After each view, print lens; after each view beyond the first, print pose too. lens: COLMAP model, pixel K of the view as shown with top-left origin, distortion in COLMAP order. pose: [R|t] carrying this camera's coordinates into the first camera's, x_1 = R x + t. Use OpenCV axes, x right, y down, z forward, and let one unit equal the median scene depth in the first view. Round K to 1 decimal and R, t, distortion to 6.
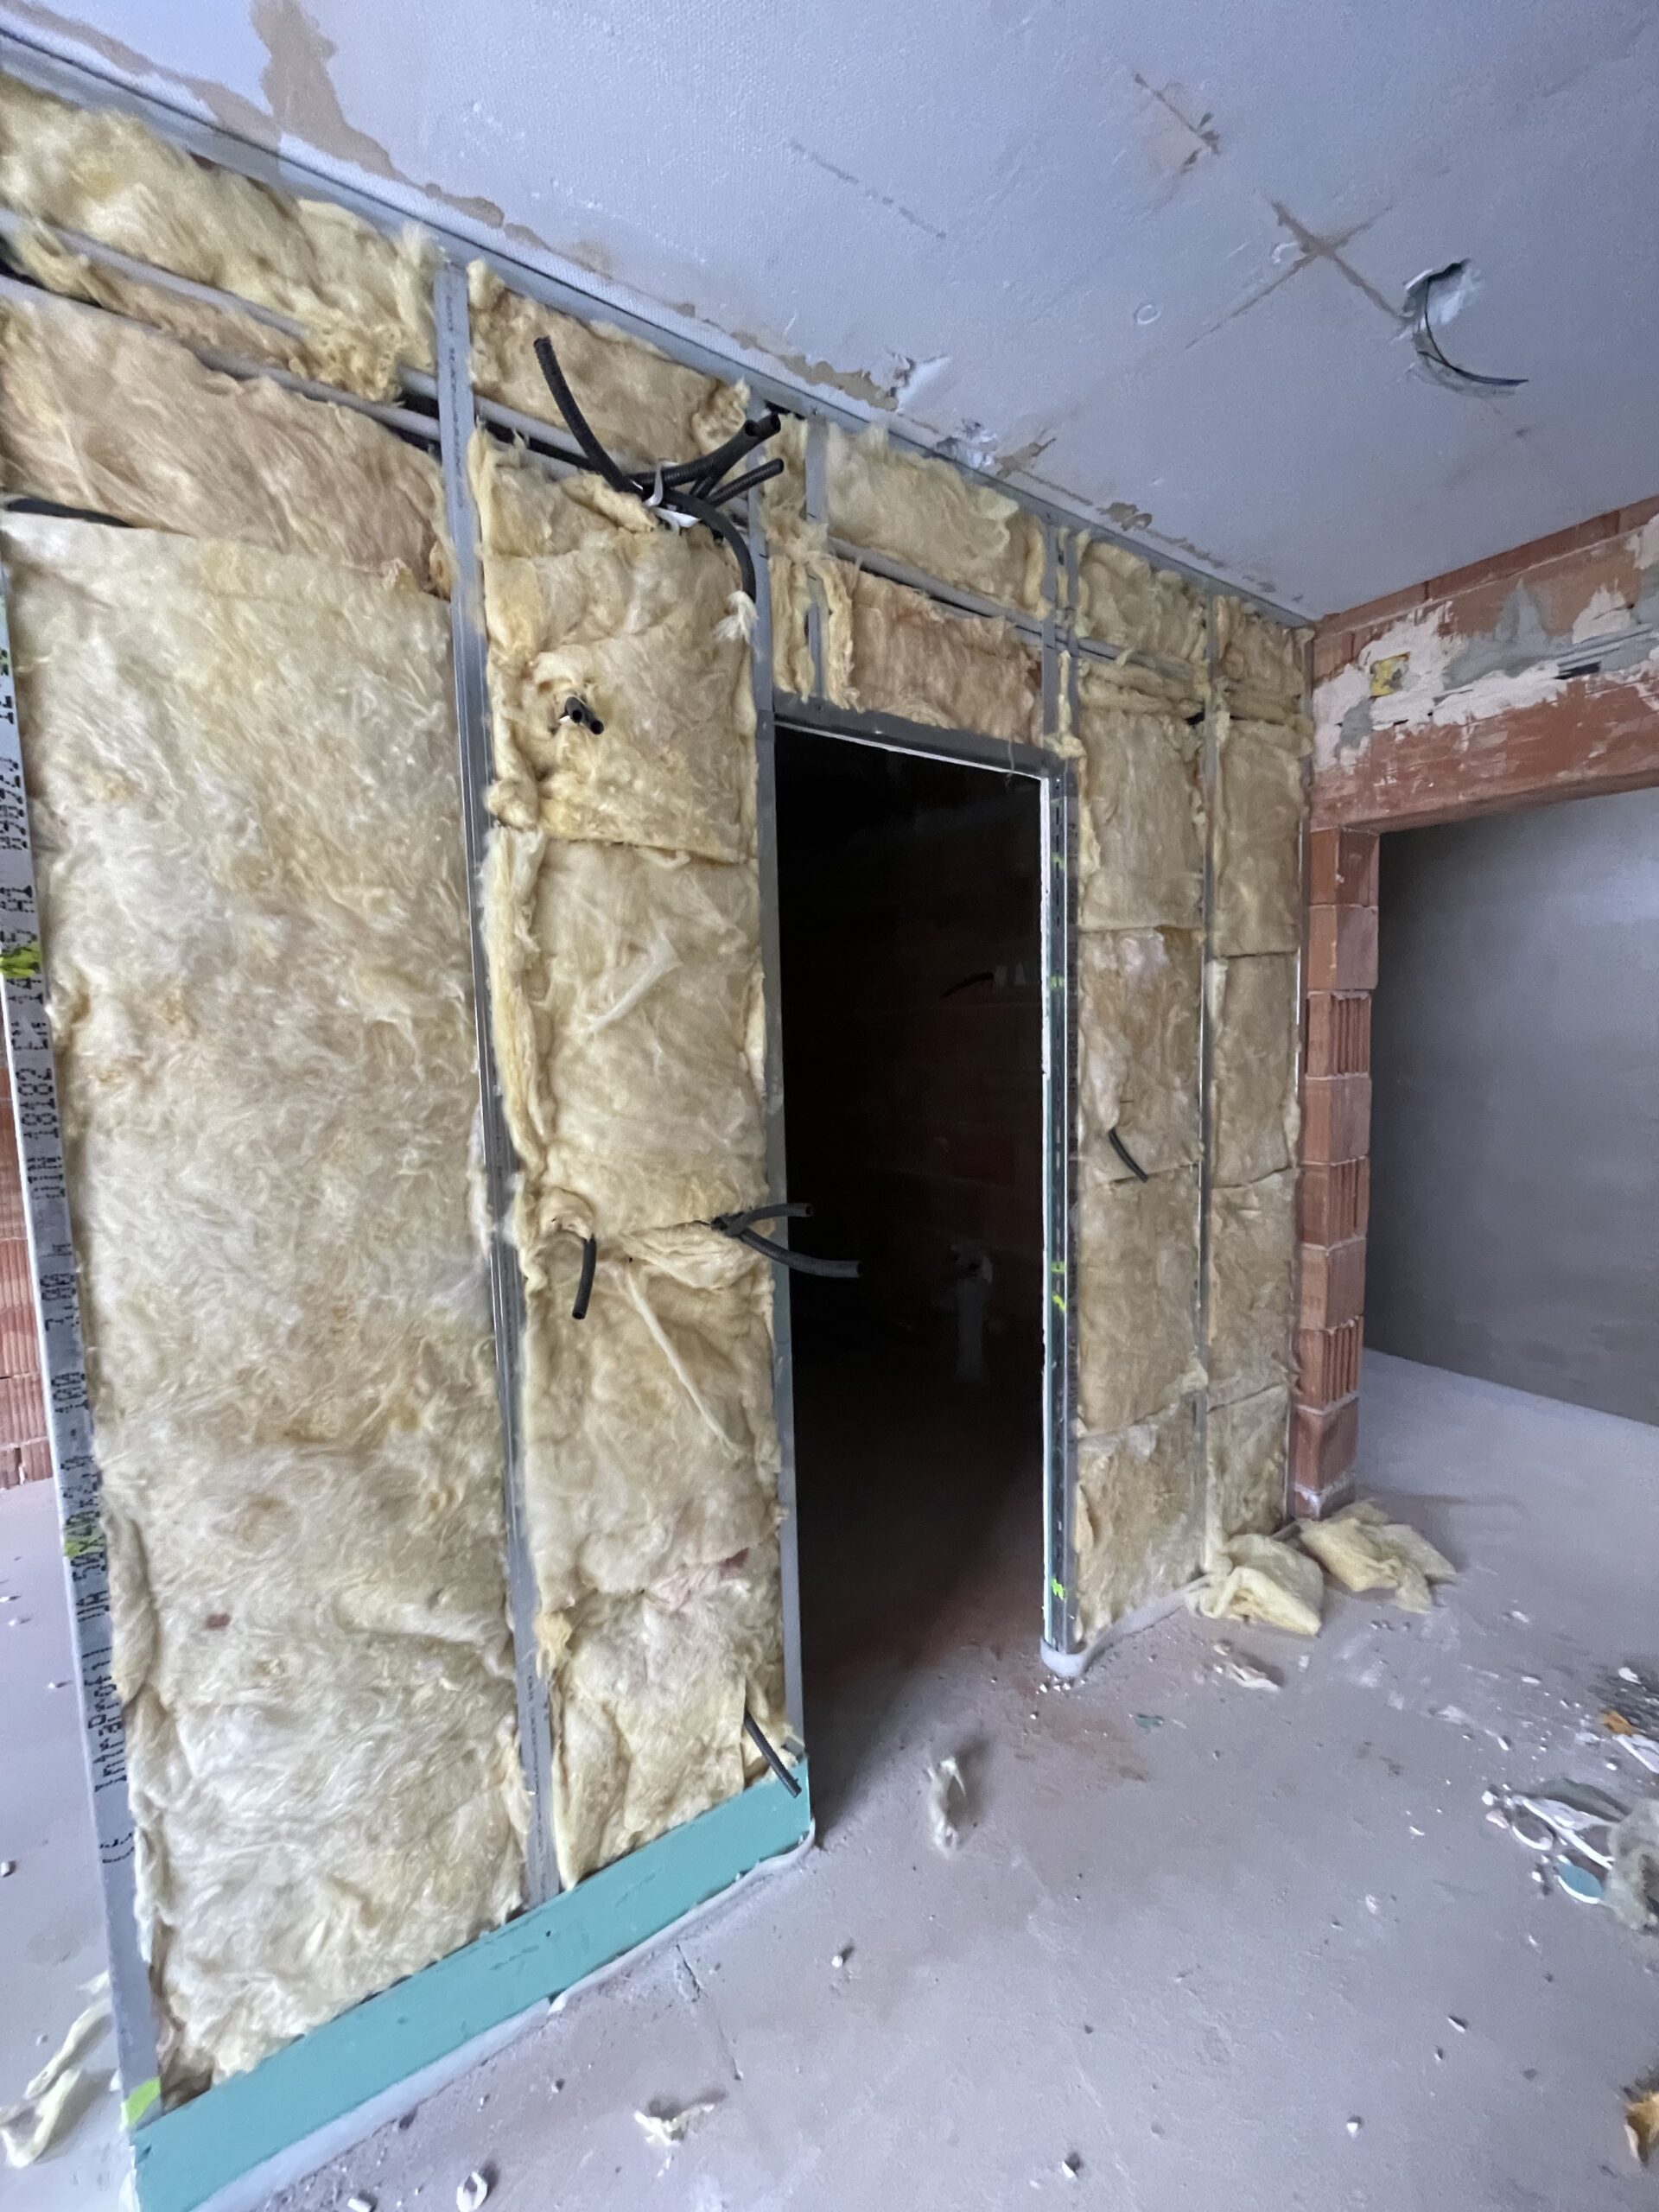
lens RADIAL K [[891.3, 0, 831.2], [0, 891.3, 1107.6], [0, 0, 1]] dist [-0.003792, 0.000296]
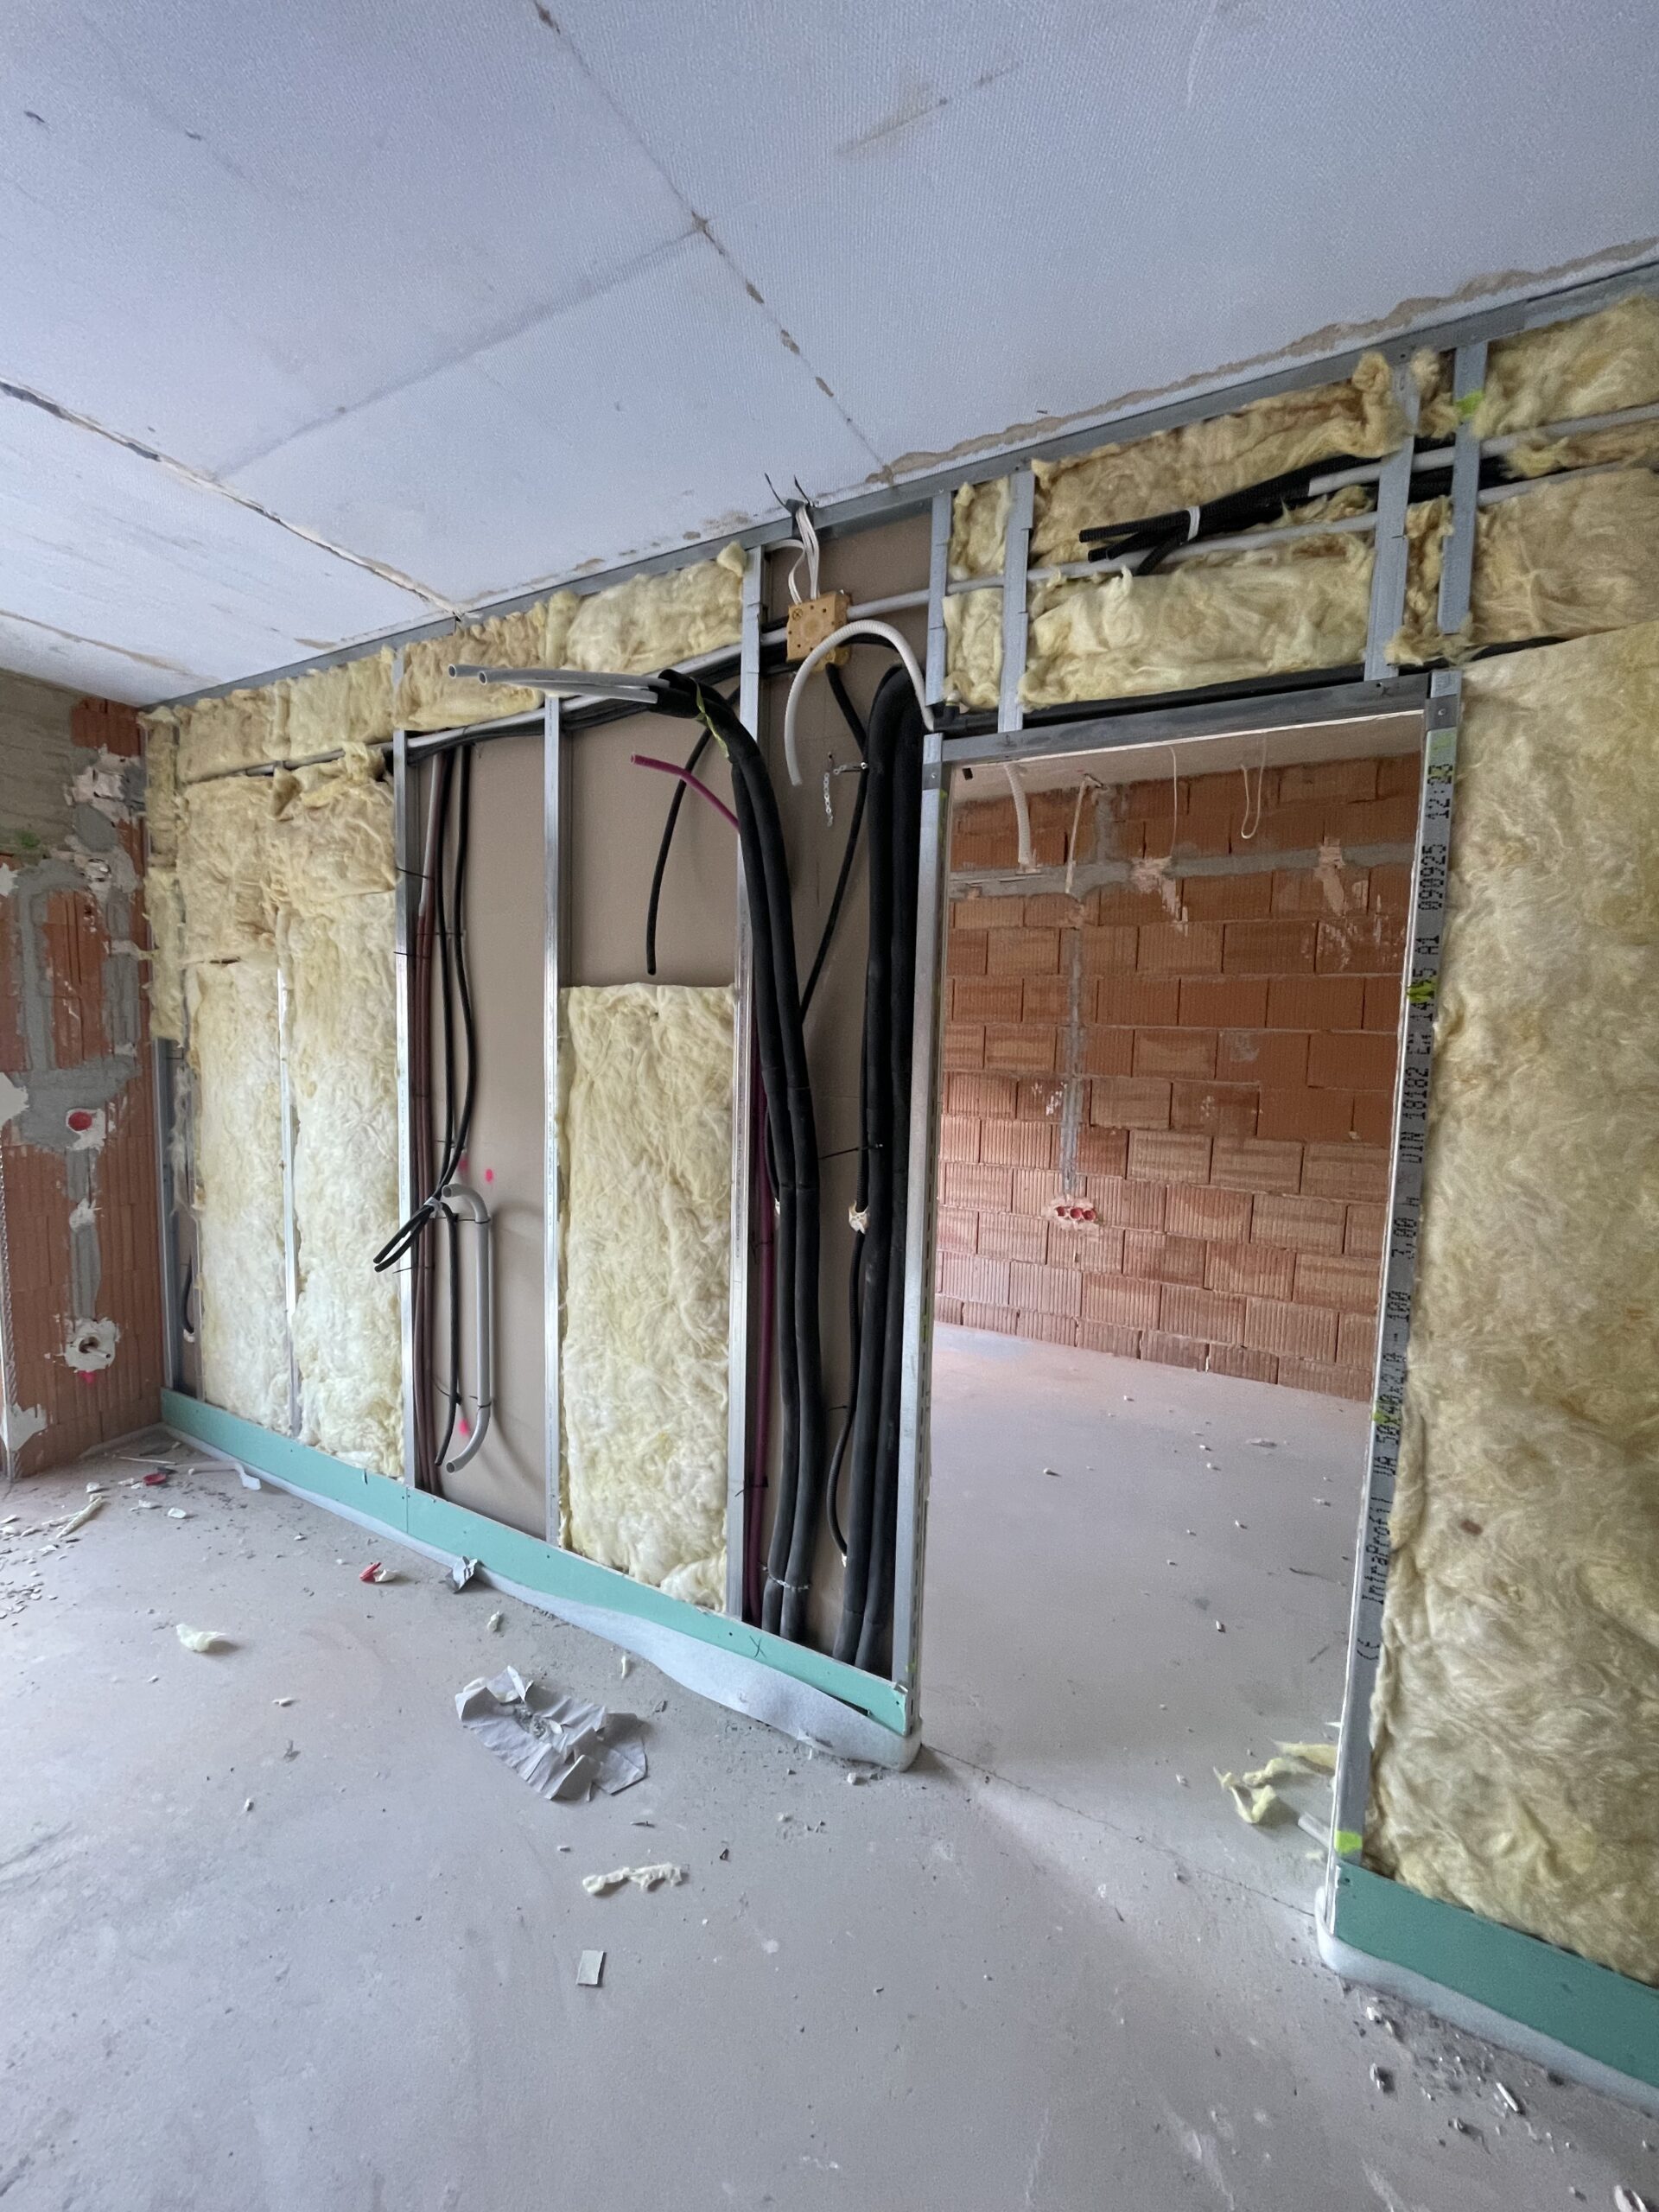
lens RADIAL K [[891.3, 0, 831.2], [0, 891.3, 1107.6], [0, 0, 1]] dist [-0.003792, 0.000296]
pose [[0.442020, 0.112842, -0.889879, -0.059935], [-0.120659, 0.990520, 0.065670, 0.033508], [0.888853, 0.078344, 0.451445, -0.396861]]
